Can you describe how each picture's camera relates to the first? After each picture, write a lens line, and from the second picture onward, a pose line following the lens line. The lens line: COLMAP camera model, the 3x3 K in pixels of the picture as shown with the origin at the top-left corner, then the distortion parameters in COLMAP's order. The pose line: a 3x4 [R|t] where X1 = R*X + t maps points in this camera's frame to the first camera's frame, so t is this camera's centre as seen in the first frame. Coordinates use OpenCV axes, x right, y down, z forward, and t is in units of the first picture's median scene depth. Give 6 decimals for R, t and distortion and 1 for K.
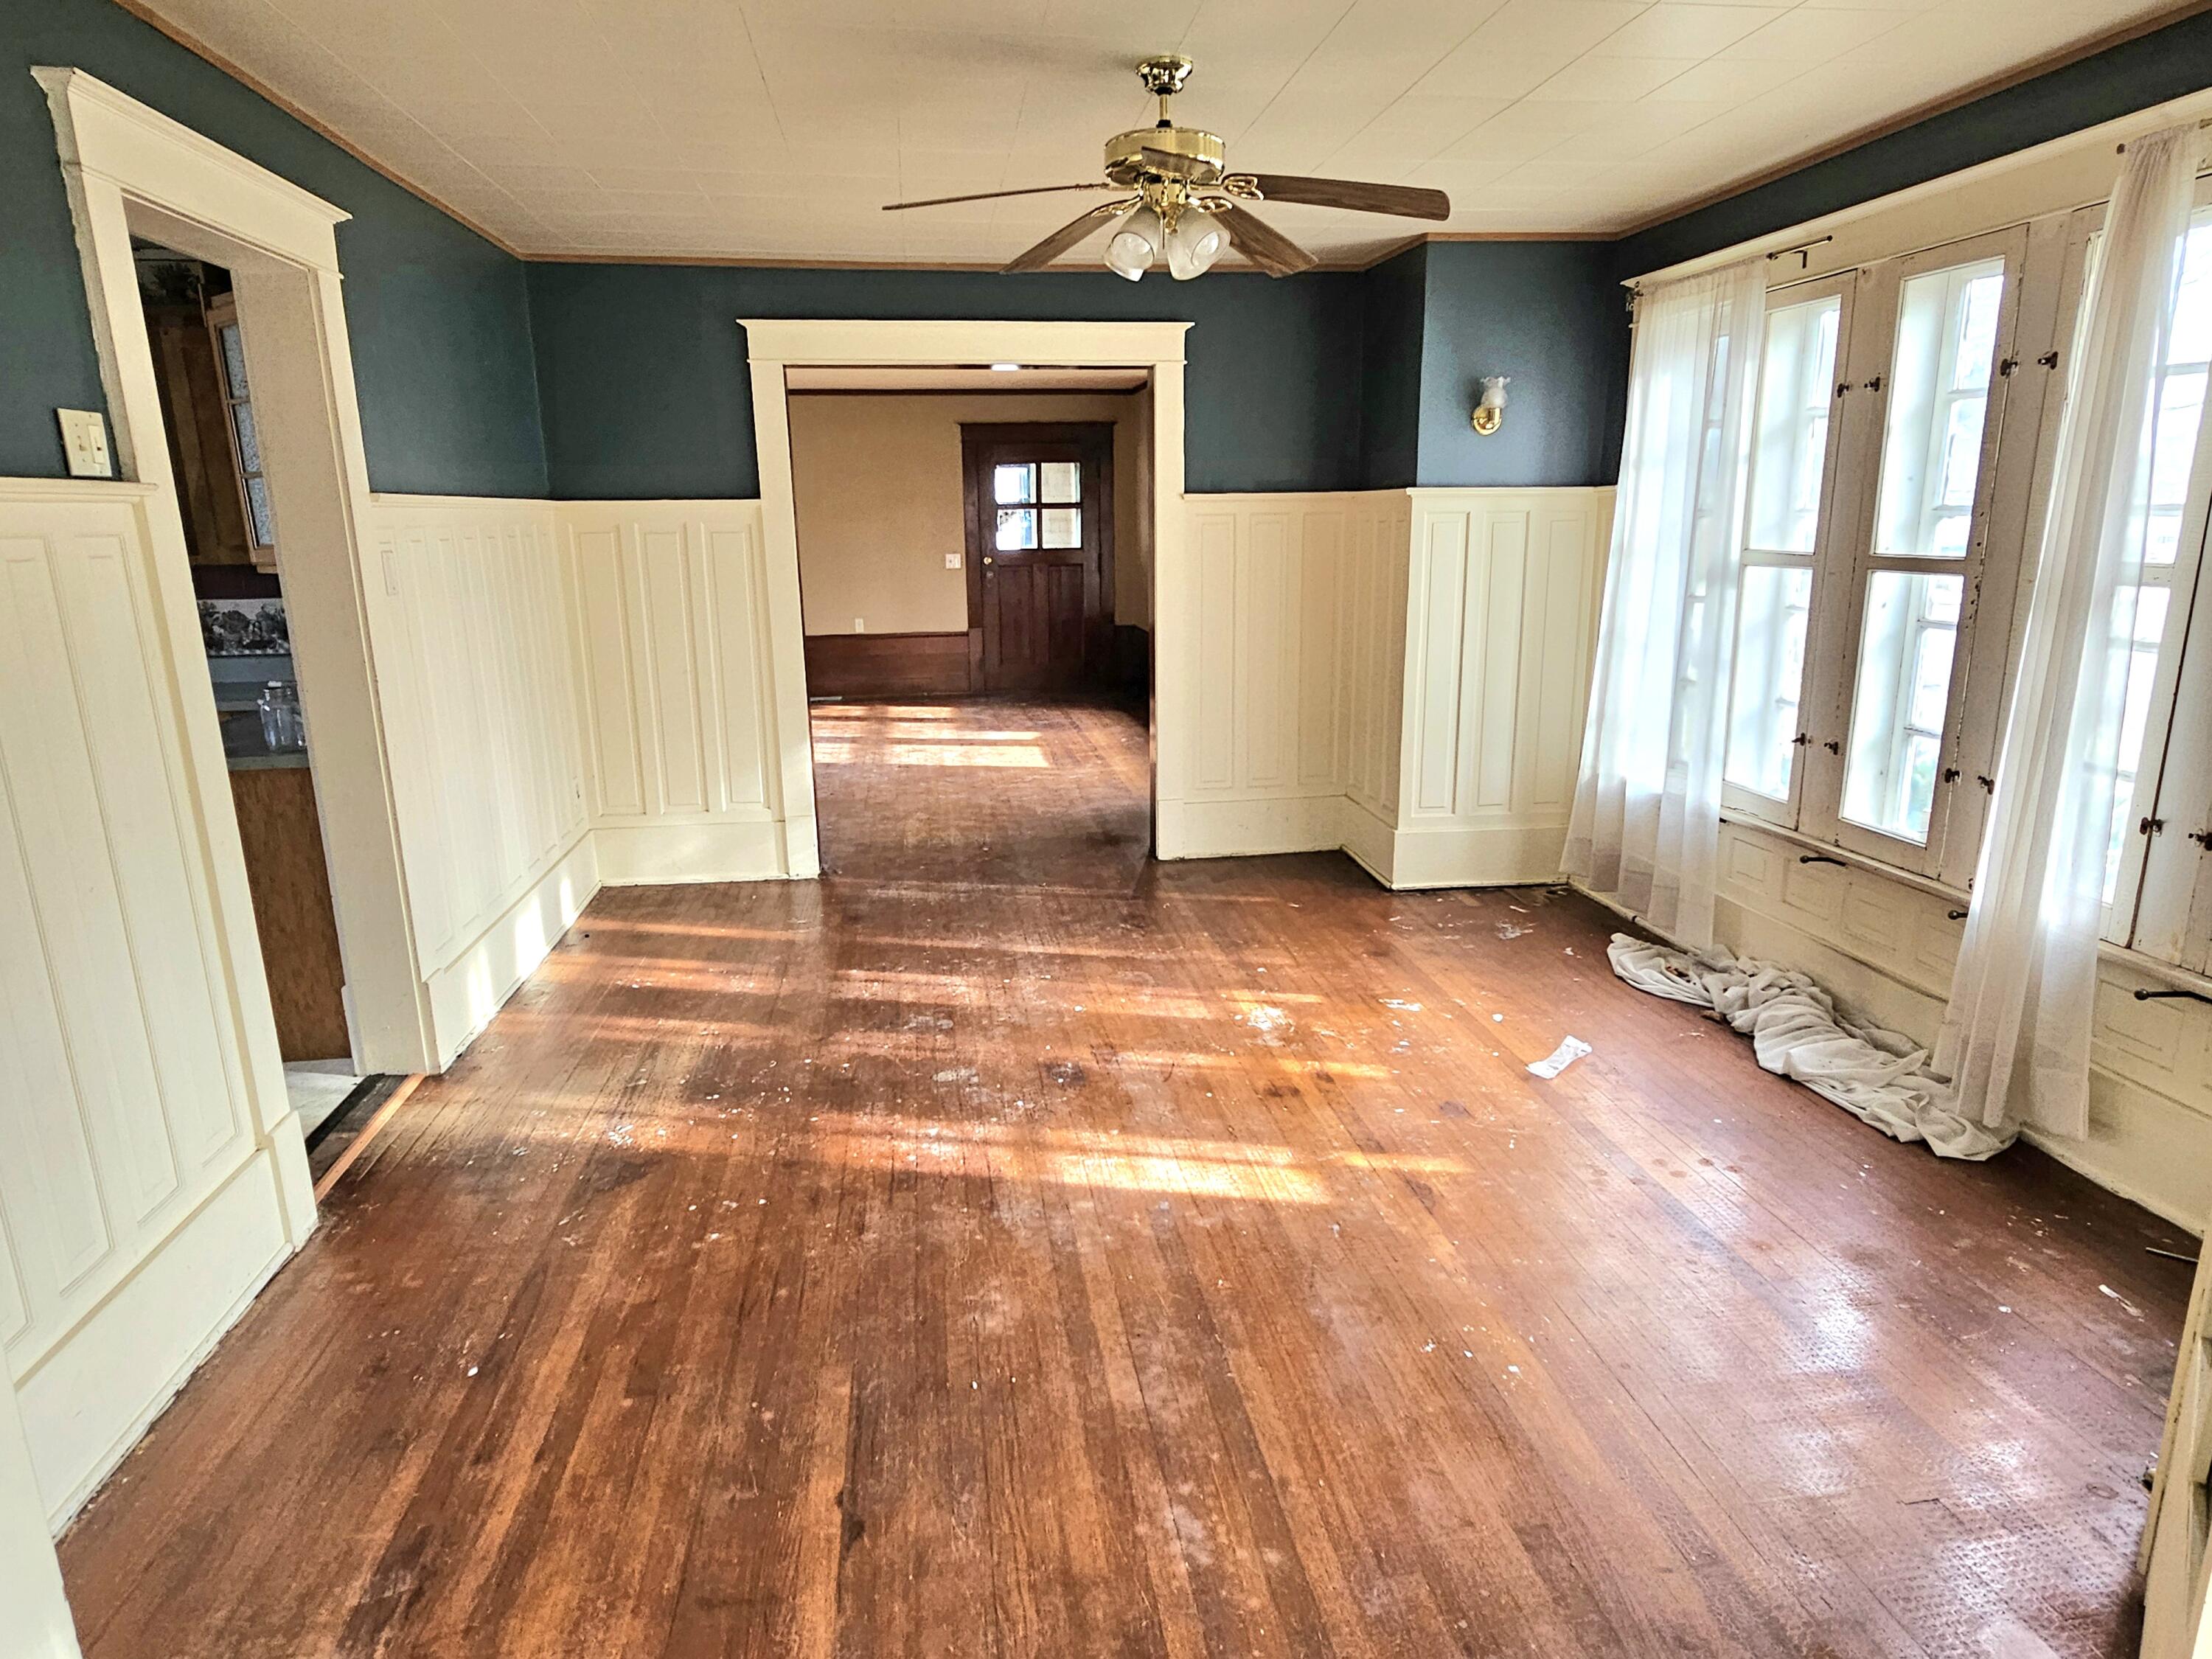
lens RADIAL K [[1289.3, 0, 1103.4], [0, 1289.3, 821.8], [0, 0, 1]] dist [0.006883, 0.001065]
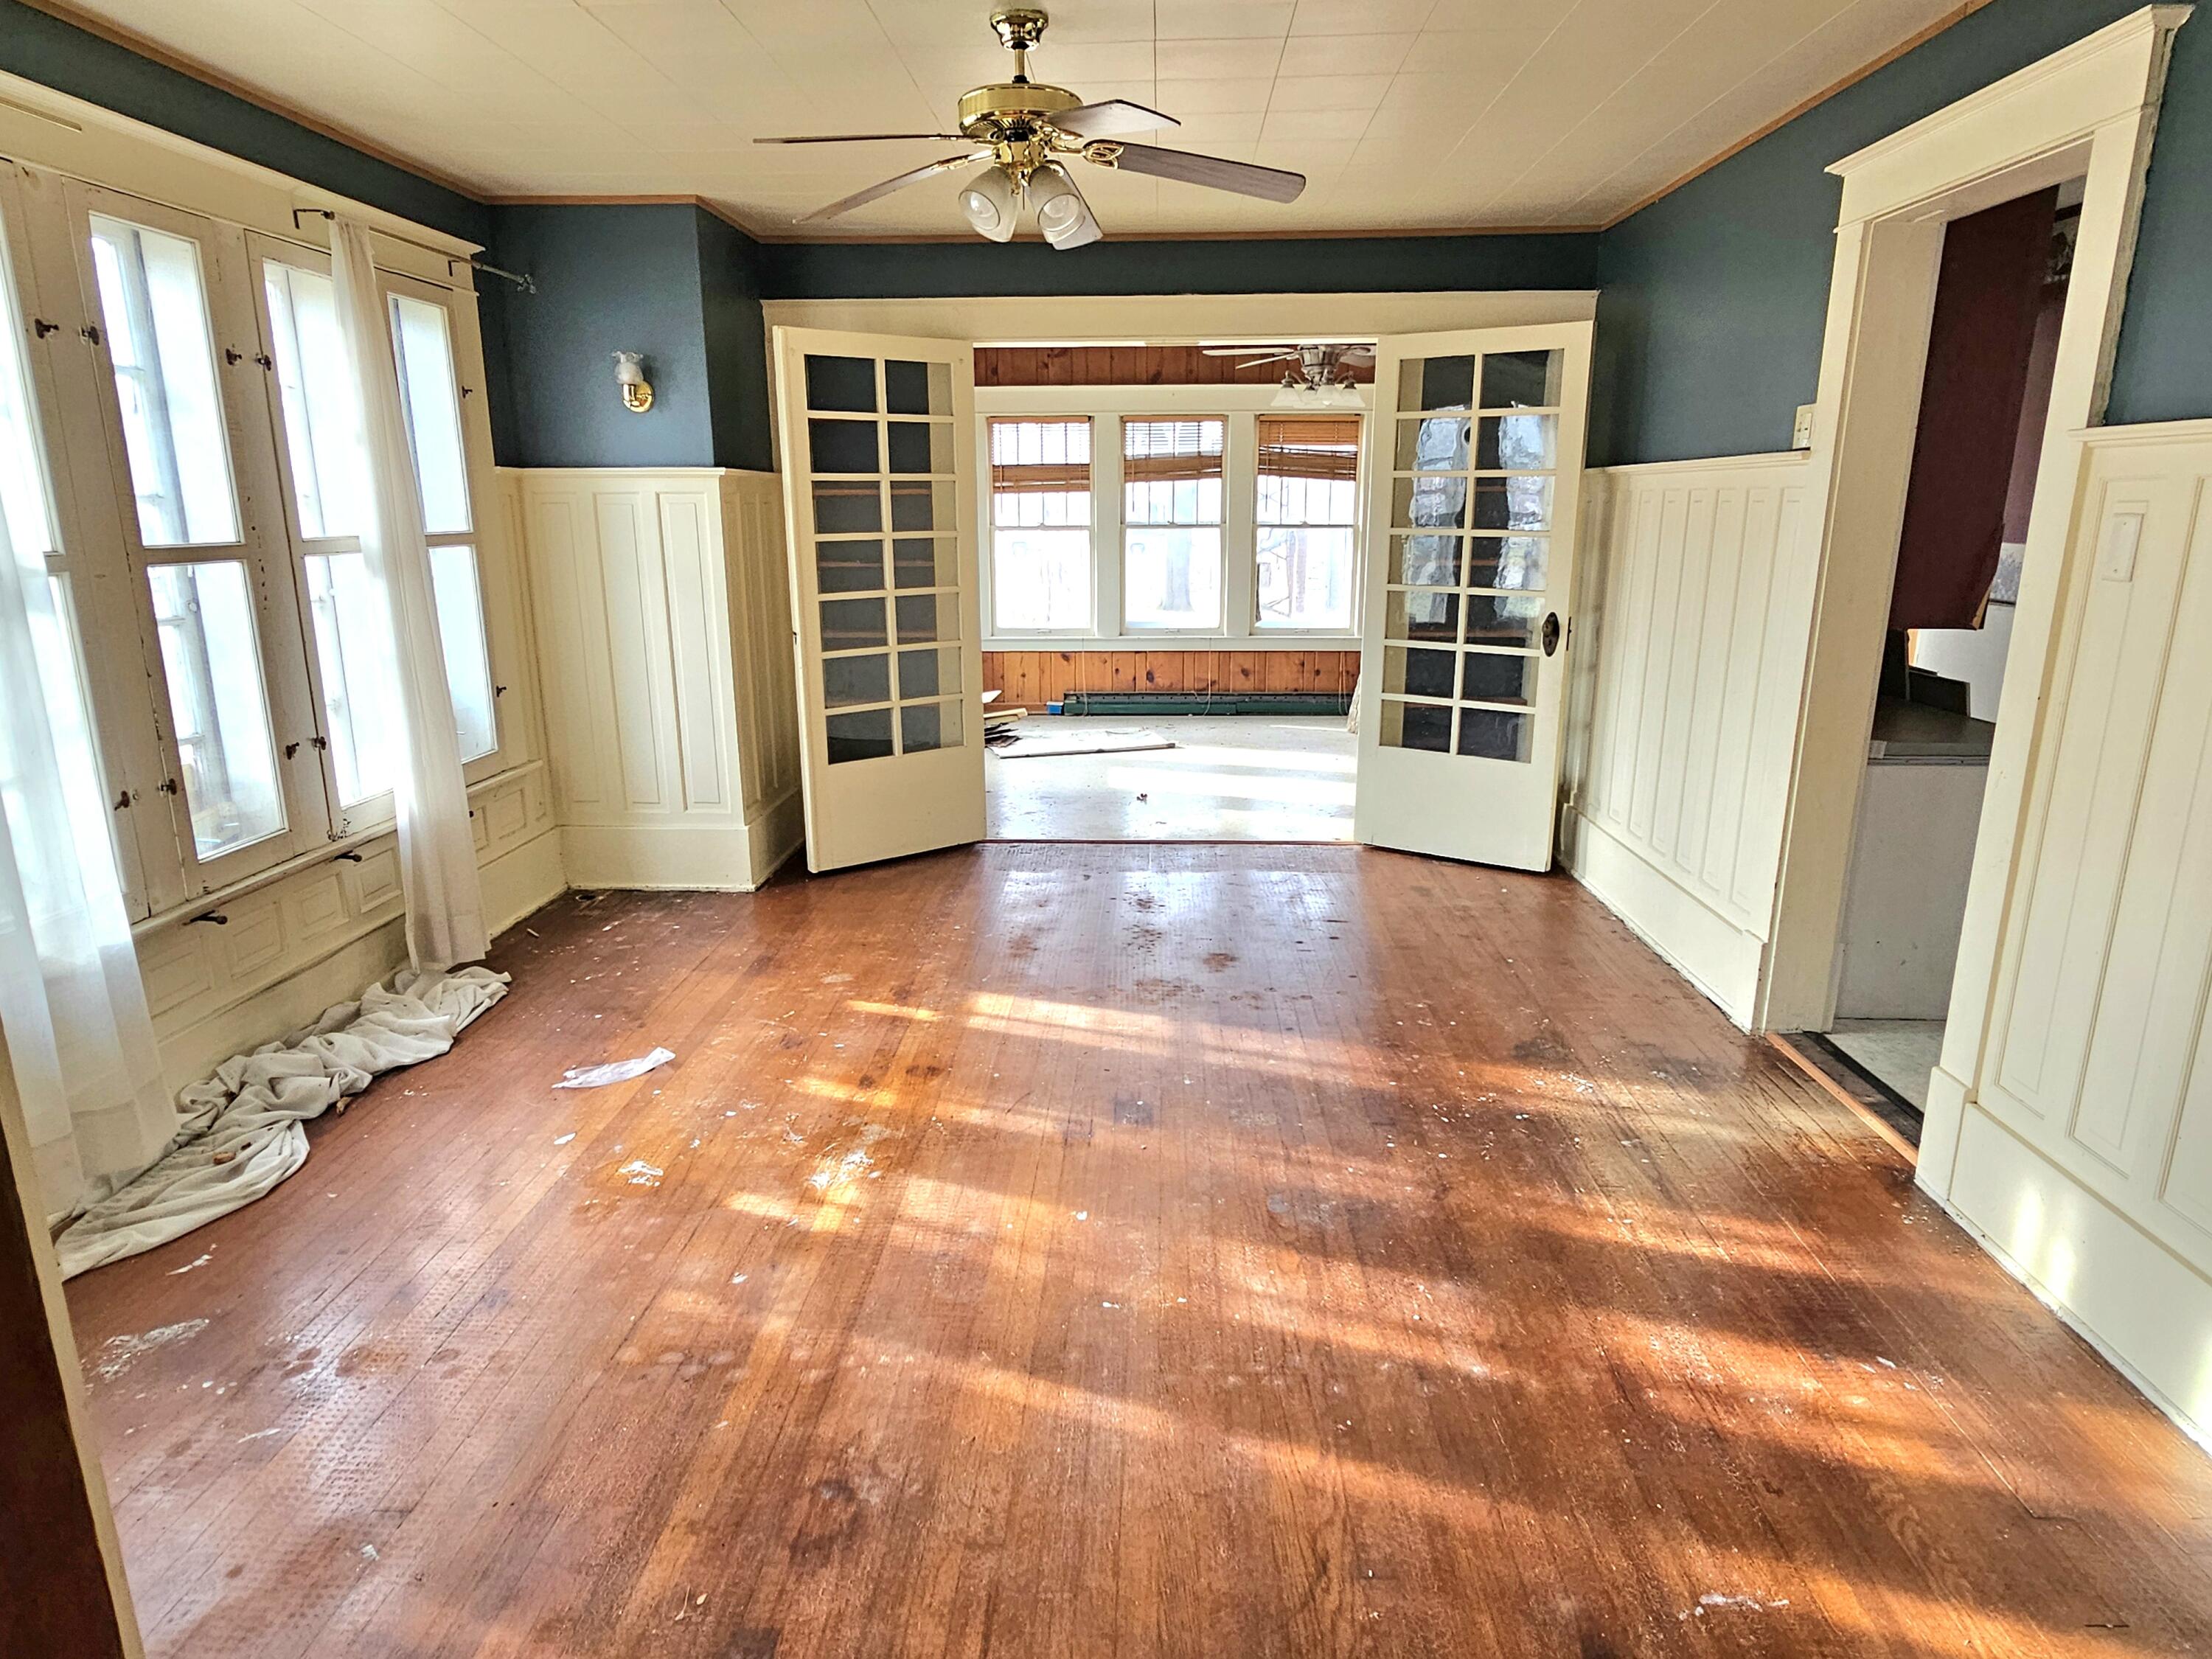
lens RADIAL K [[1289.3, 0, 1106.8], [0, 1289.3, 836.4], [0, 0, 1]] dist [0.006883, 0.001065]
pose [[-0.983281, -0.027646, 0.179984, -0.141000], [0.059869, 0.884379, 0.462915, -0.326633], [-0.171971, 0.465951, -0.867938, 1.423225]]
